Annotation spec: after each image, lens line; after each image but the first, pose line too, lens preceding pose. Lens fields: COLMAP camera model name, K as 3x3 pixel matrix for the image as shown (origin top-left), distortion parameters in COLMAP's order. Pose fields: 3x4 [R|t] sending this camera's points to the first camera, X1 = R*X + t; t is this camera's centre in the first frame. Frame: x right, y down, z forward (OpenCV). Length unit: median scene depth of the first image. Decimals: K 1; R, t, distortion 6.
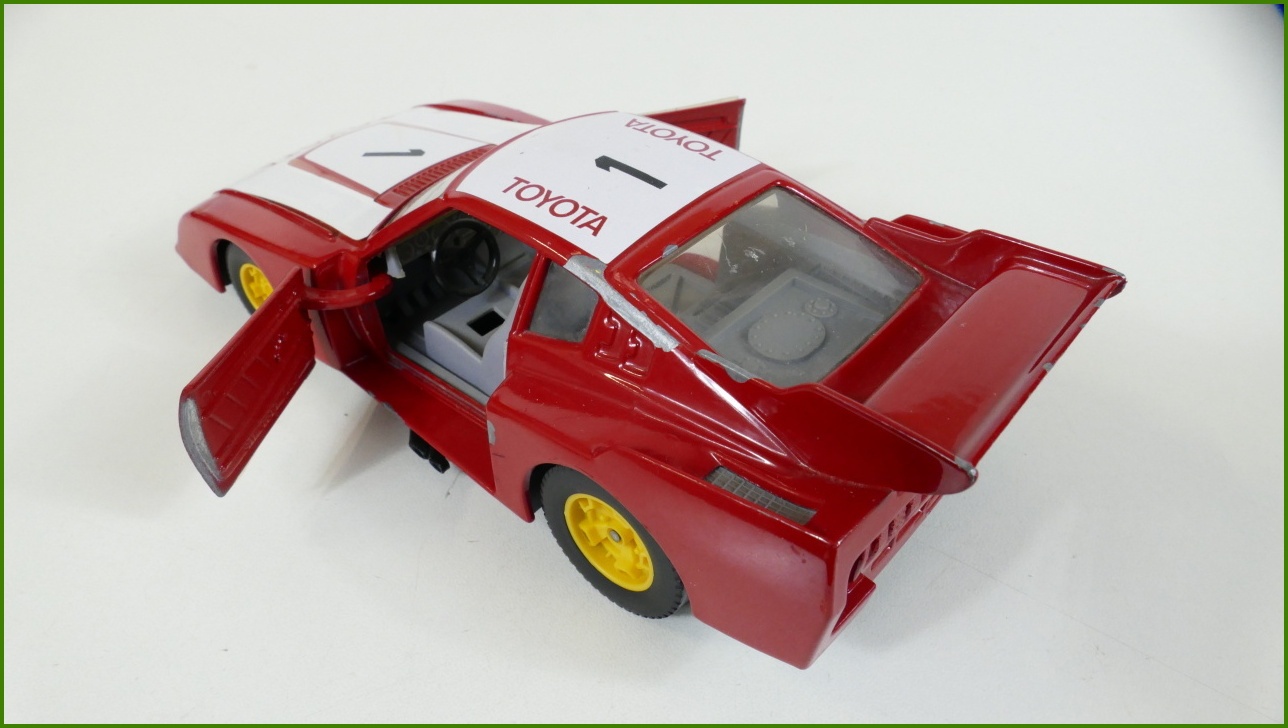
lens RADIAL K [[1023.1, 0, 644.0], [0, 1023.1, 364.0], [0, 0, 1]] dist [-0.119927, 0.000559]
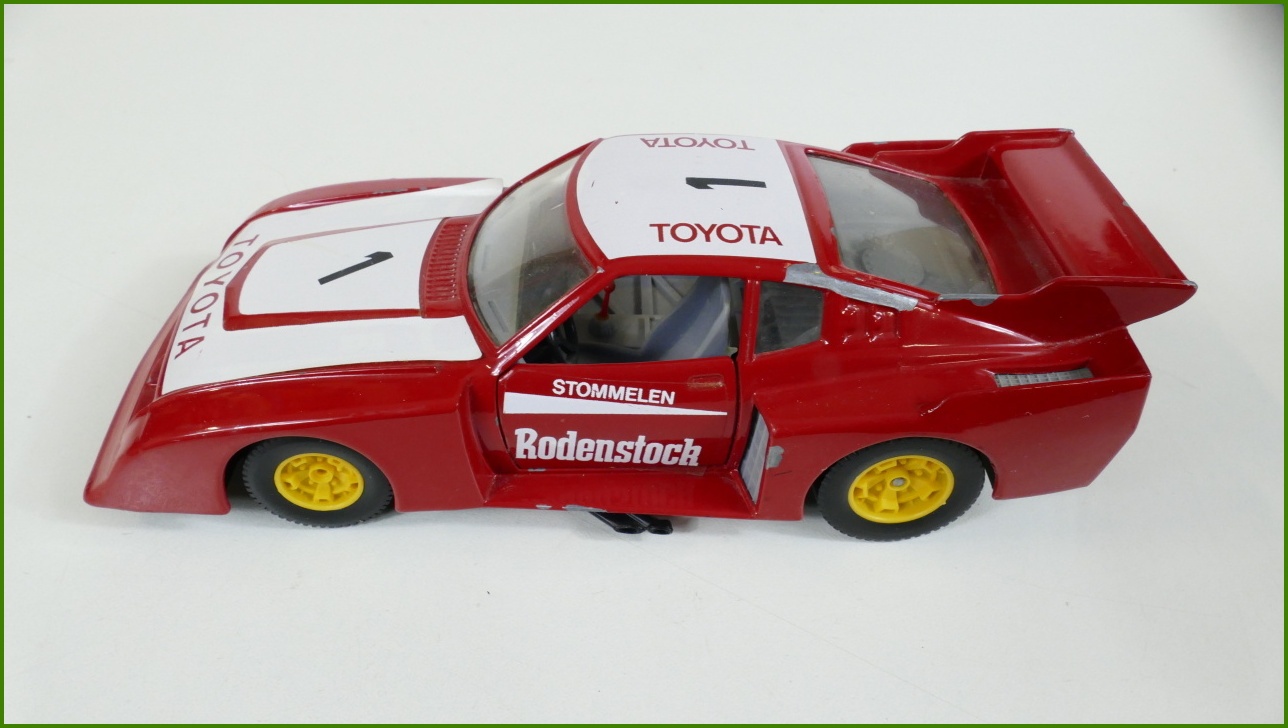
lens RADIAL K [[1023.1, 0, 644.0], [0, 1023.1, 364.0], [0, 0, 1]] dist [-0.119927, 0.000559]
pose [[0.737614, -0.422176, 0.526966, -0.749658], [0.395997, 0.902600, 0.168820, -0.243926], [-0.546910, 0.084153, 0.832951, 0.194982]]
